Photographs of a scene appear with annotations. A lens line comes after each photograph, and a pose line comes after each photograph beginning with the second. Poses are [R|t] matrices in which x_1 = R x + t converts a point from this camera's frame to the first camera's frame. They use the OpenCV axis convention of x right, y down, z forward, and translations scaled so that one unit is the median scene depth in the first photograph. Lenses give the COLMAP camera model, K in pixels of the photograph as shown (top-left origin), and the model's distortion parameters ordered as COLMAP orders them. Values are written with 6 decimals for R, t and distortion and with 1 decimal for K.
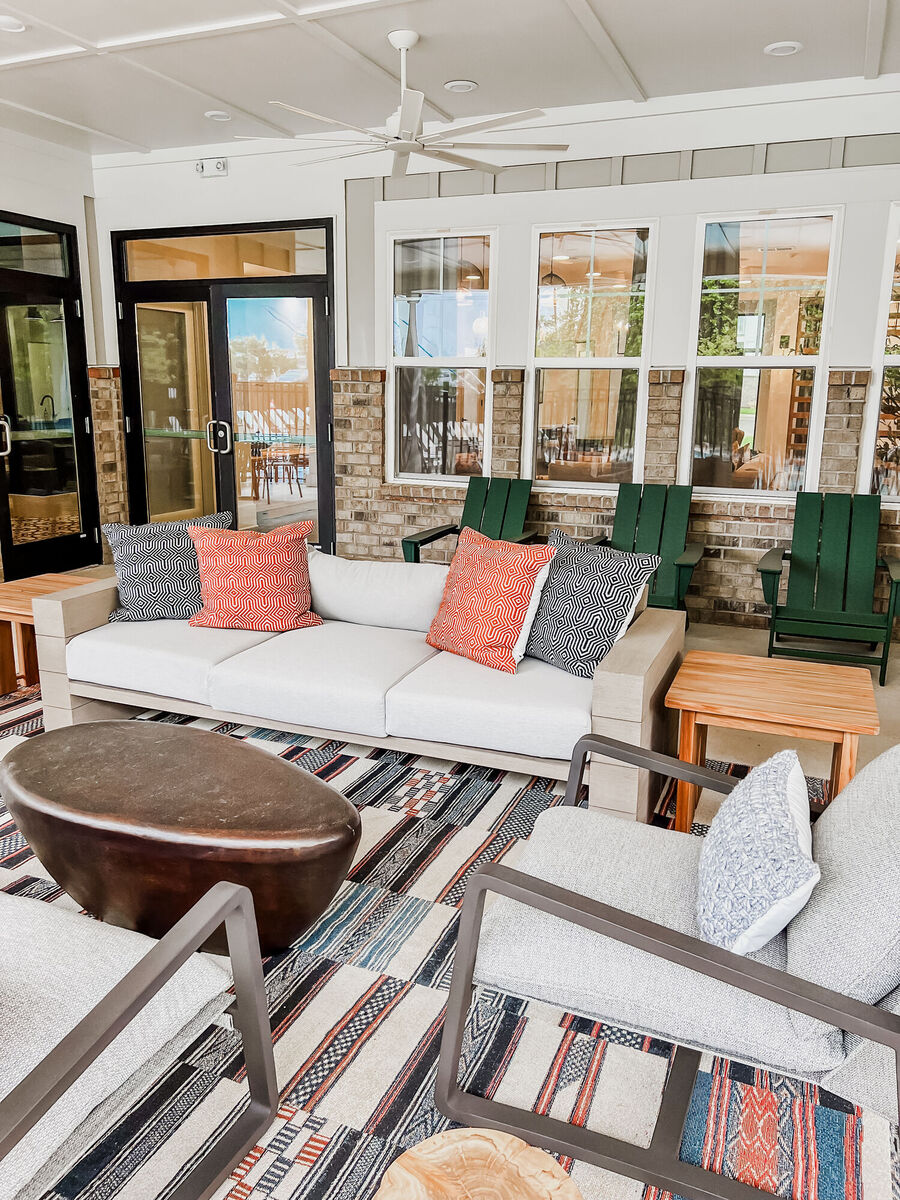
lens RADIAL K [[903.0, 0, 457.9], [0, 903.0, 601.6], [0, 0, 1]] dist [0.045292, -0.032572]
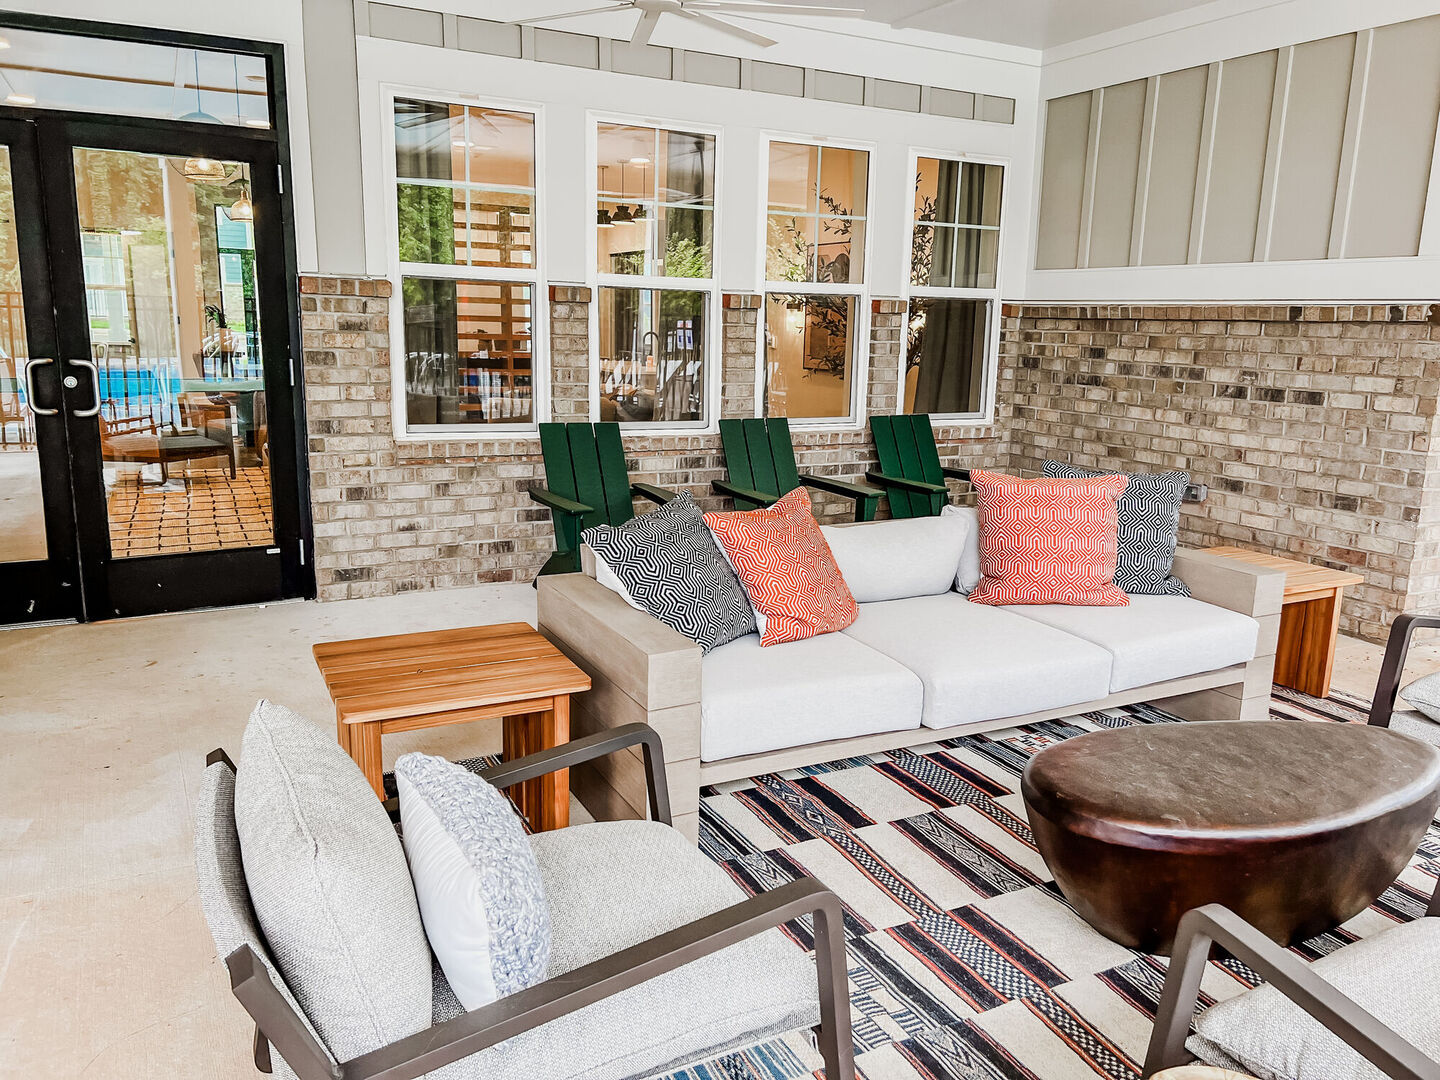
lens RADIAL K [[1083.6, 0, 733.9], [0, 1083.6, 532.0], [0, 0, 1]] dist [0.045292, -0.032572]
pose [[0.639164, -0.141497, 0.755942, -0.562192], [0.157659, 0.986161, 0.051285, -0.065359], [-0.752737, 0.086402, 0.652627, 0.266752]]
